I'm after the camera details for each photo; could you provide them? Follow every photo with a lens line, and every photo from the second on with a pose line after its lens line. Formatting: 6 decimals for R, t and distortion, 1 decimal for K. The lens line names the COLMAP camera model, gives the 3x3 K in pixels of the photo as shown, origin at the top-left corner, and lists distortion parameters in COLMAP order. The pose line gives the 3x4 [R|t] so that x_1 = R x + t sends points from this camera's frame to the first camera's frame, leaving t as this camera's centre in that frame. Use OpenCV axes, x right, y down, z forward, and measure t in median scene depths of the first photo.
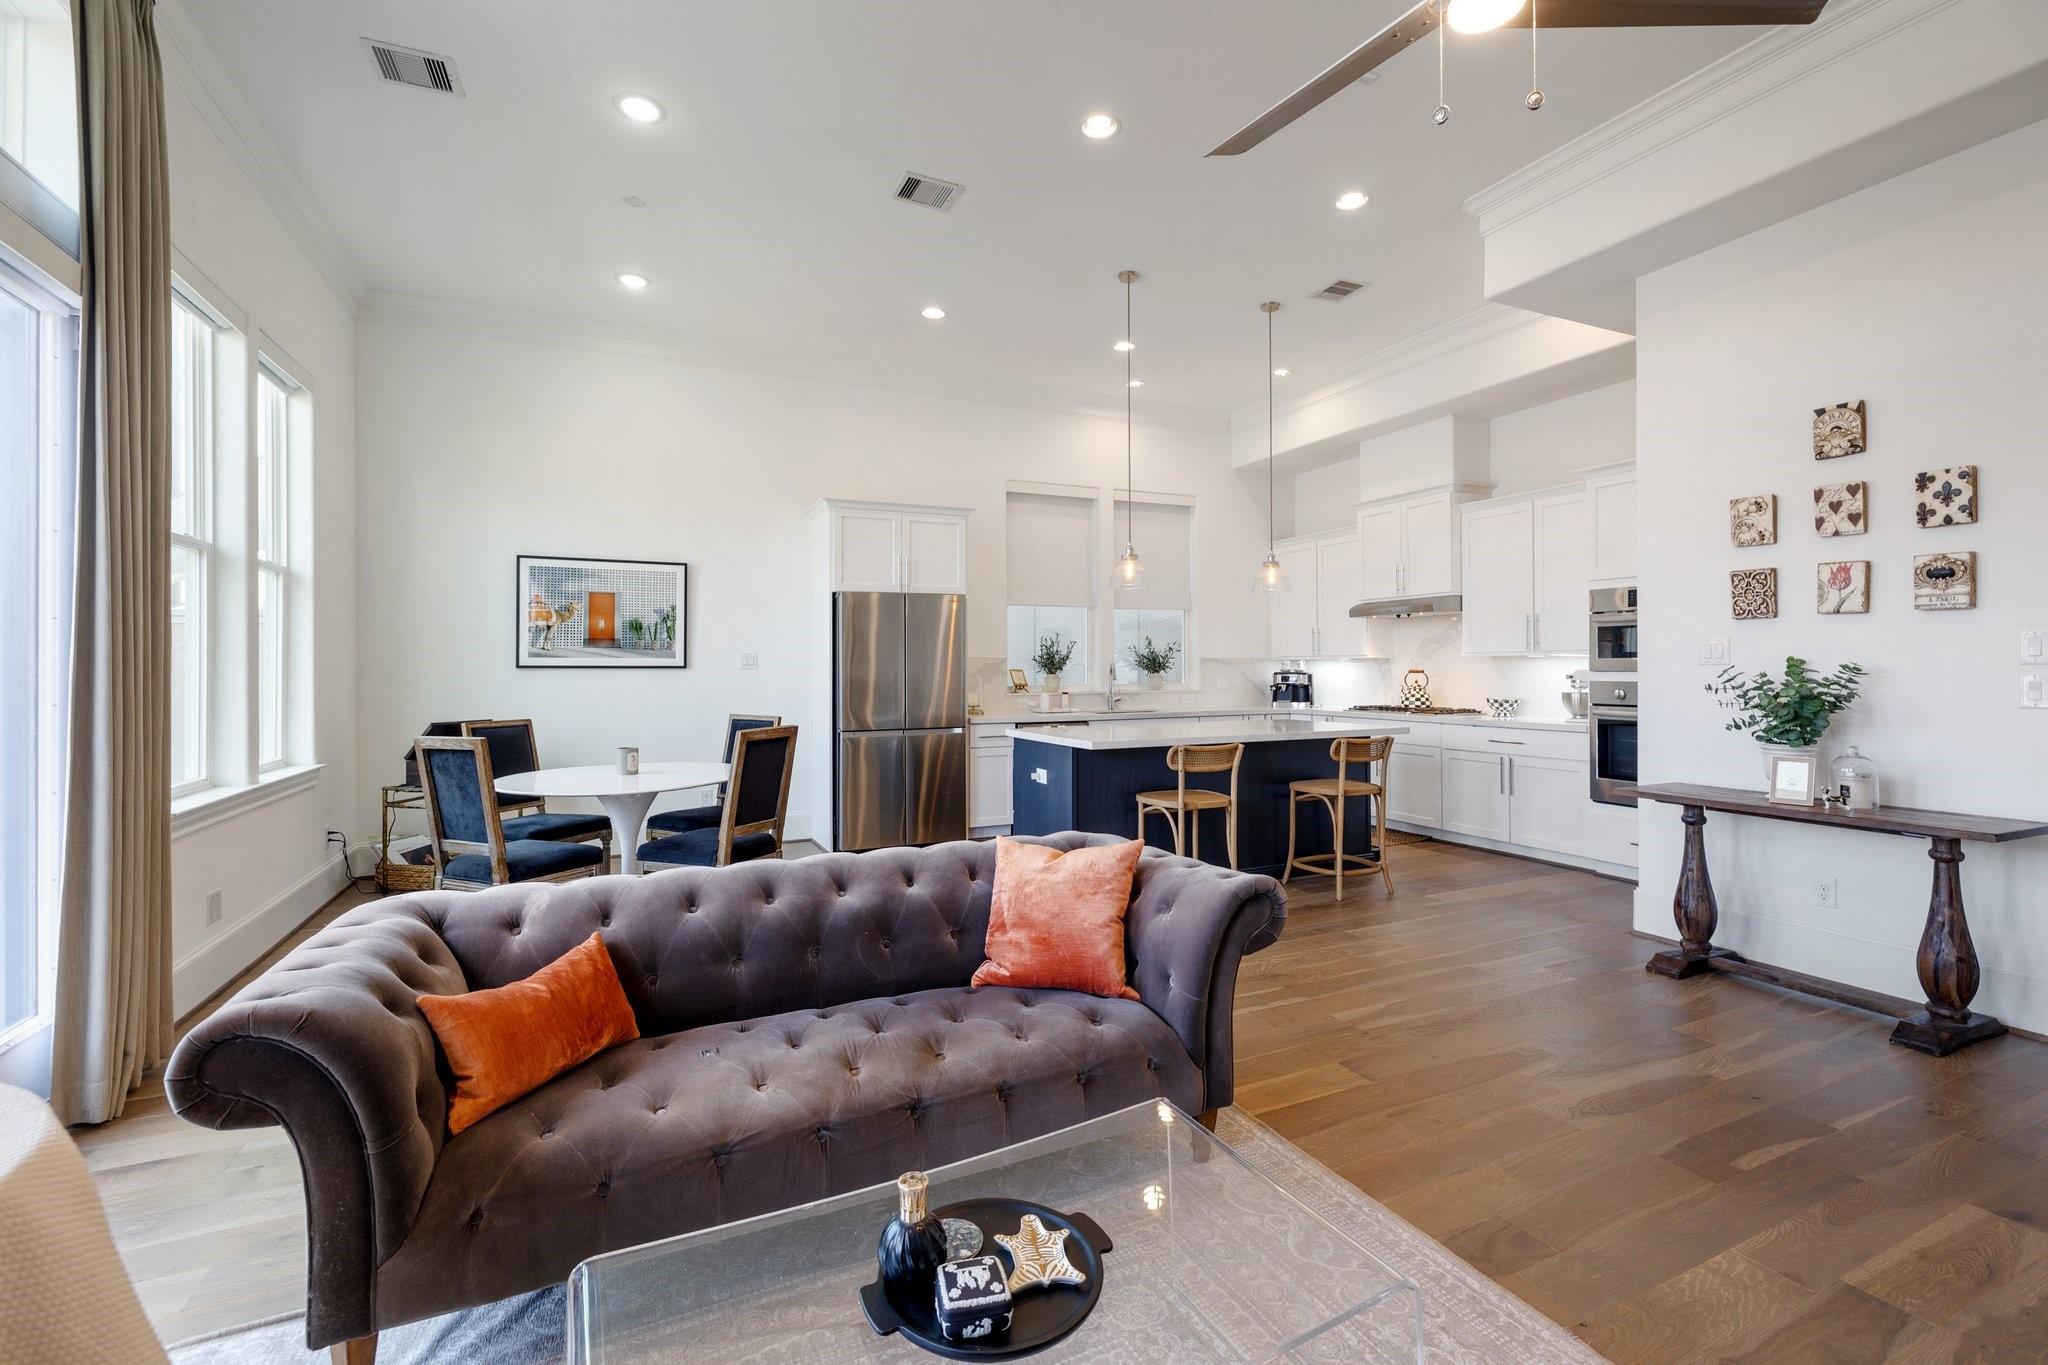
lens RADIAL K [[857.4, 0, 1028.4], [0, 857.4, 665.3], [0, 0, 1]] dist [-0.001373, -0.000141]
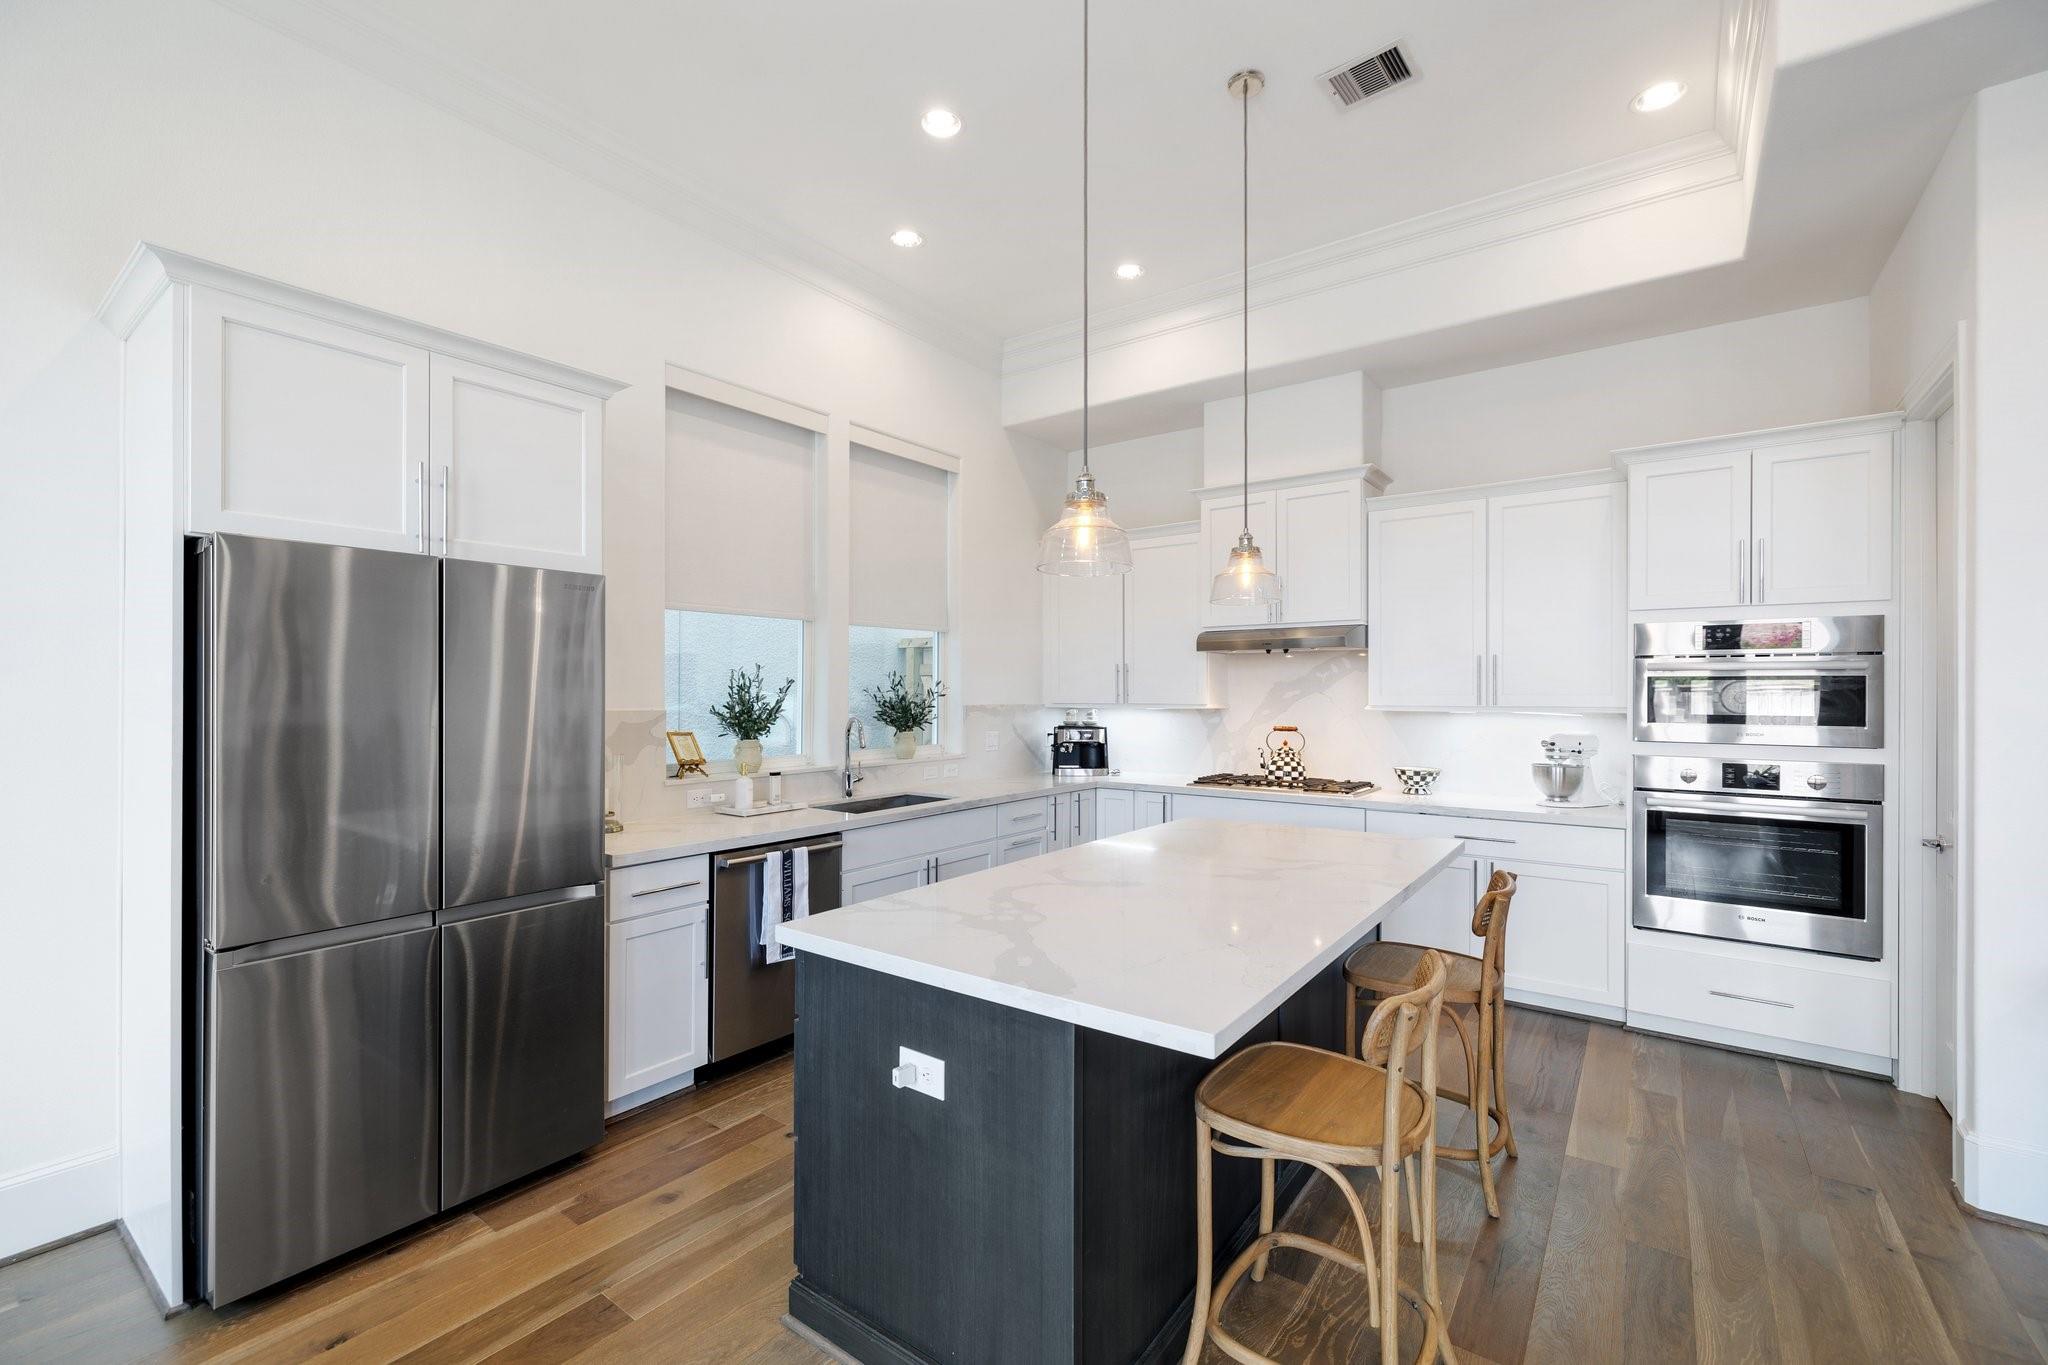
lens RADIAL K [[857.4, 0, 1013.8], [0, 857.4, 690.6], [0, 0, 1]] dist [-0.001373, -0.000141]
pose [[0.881083, 0.007561, 0.472902, -0.085646], [-0.006598, 0.999971, -0.003694, -0.020815], [-0.472916, 0.000135, 0.881107, 0.467455]]
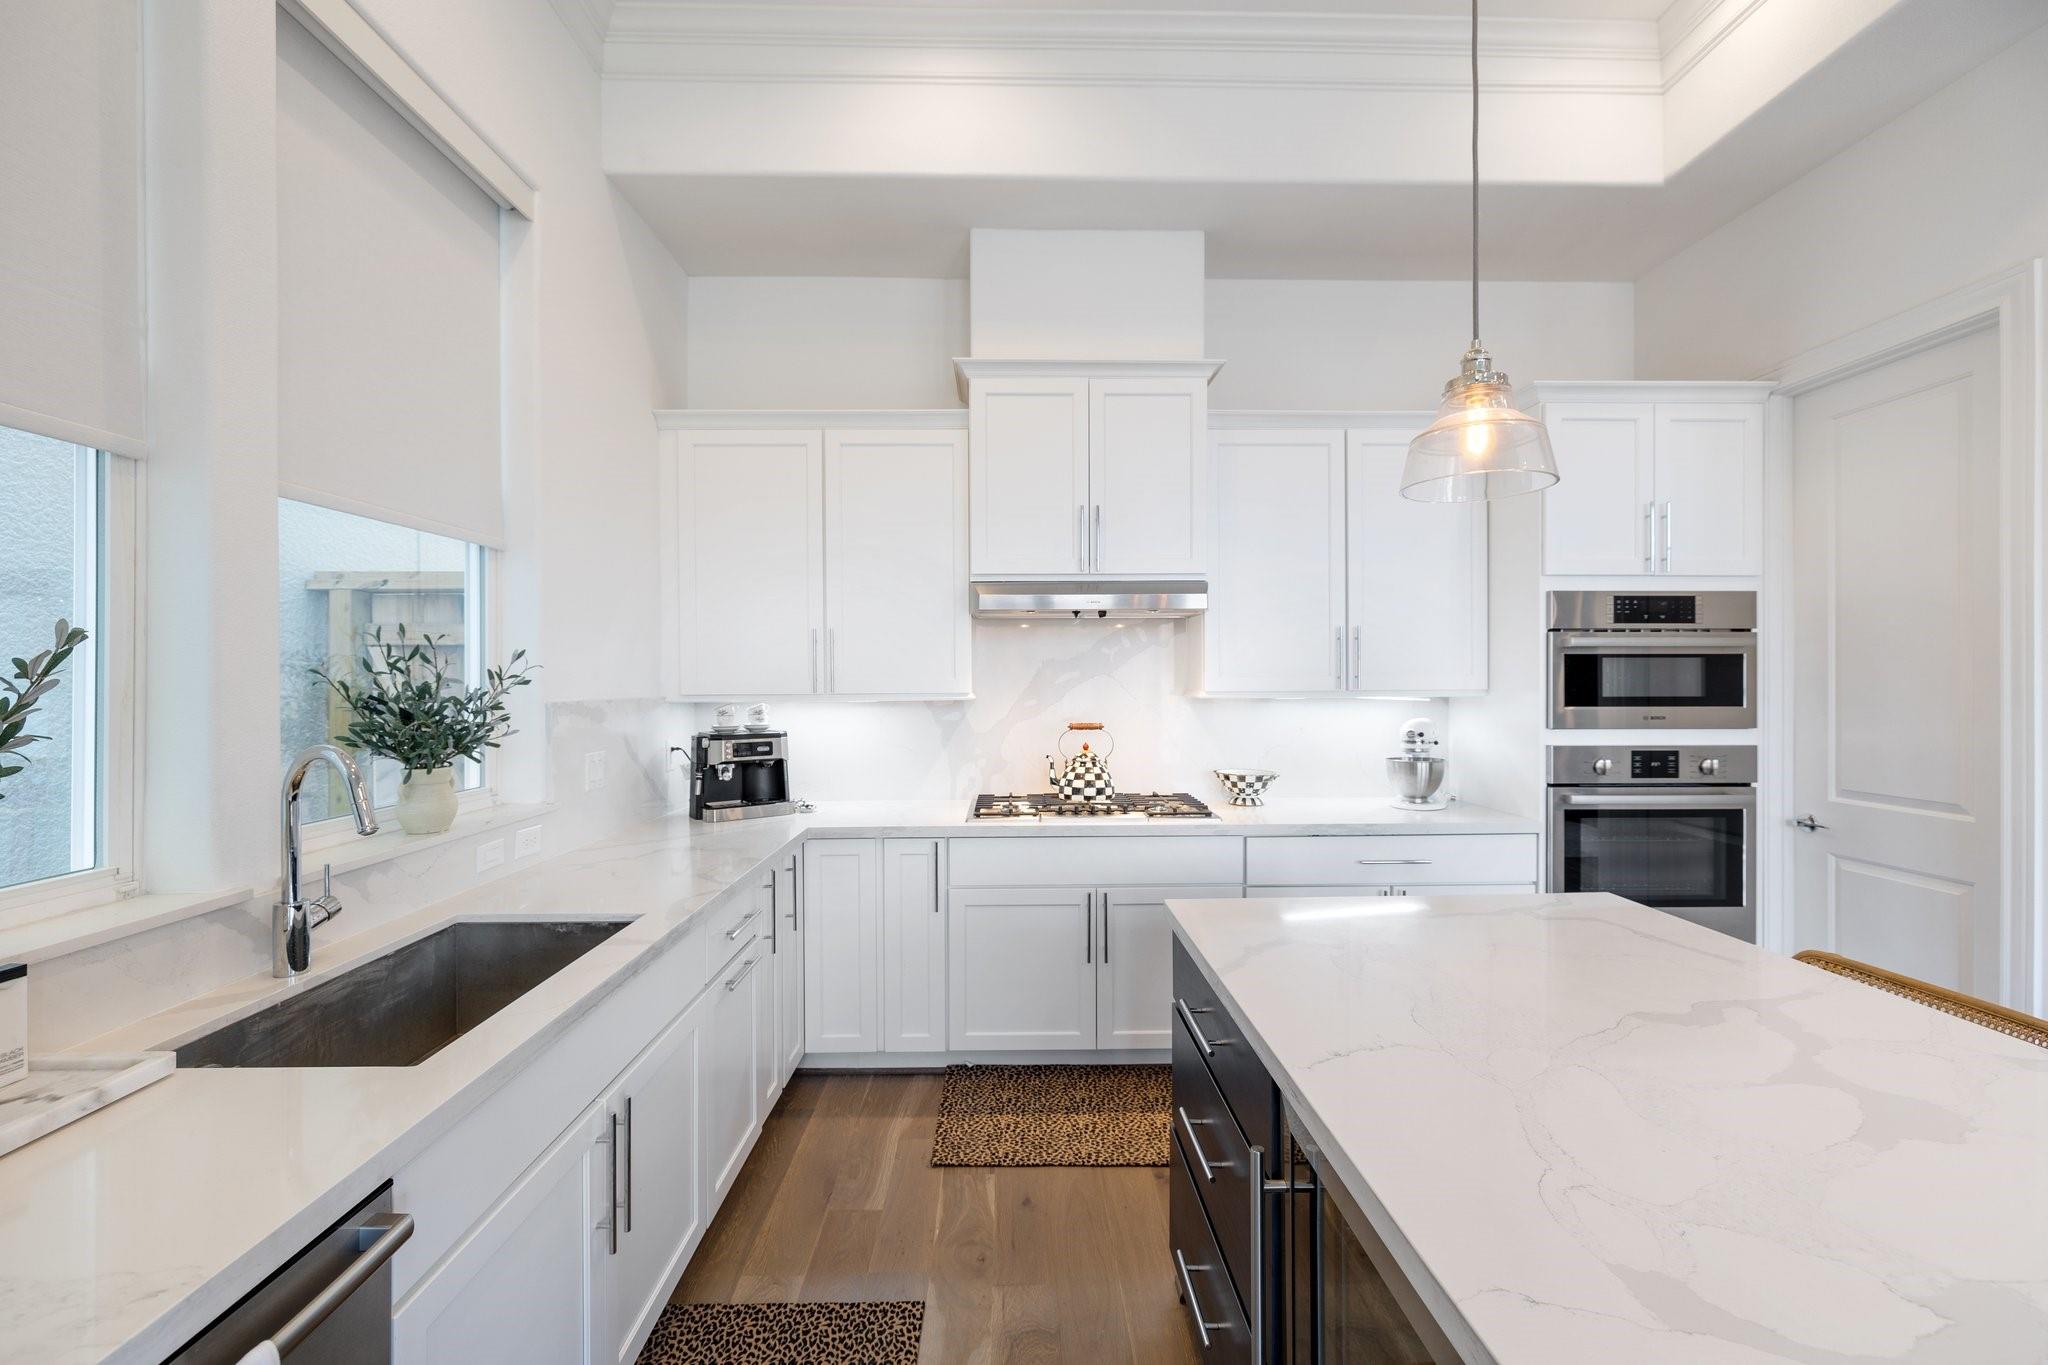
lens RADIAL K [[857.4, 0, 1021.9], [0, 857.4, 682.1], [0, 0, 1]] dist [-0.001373, -0.000141]
pose [[0.404280, -0.000577, 0.914635, -0.020789], [0.001186, 0.999999, 0.000106, -0.019201], [-0.914635, 0.001042, 0.404280, 0.816812]]
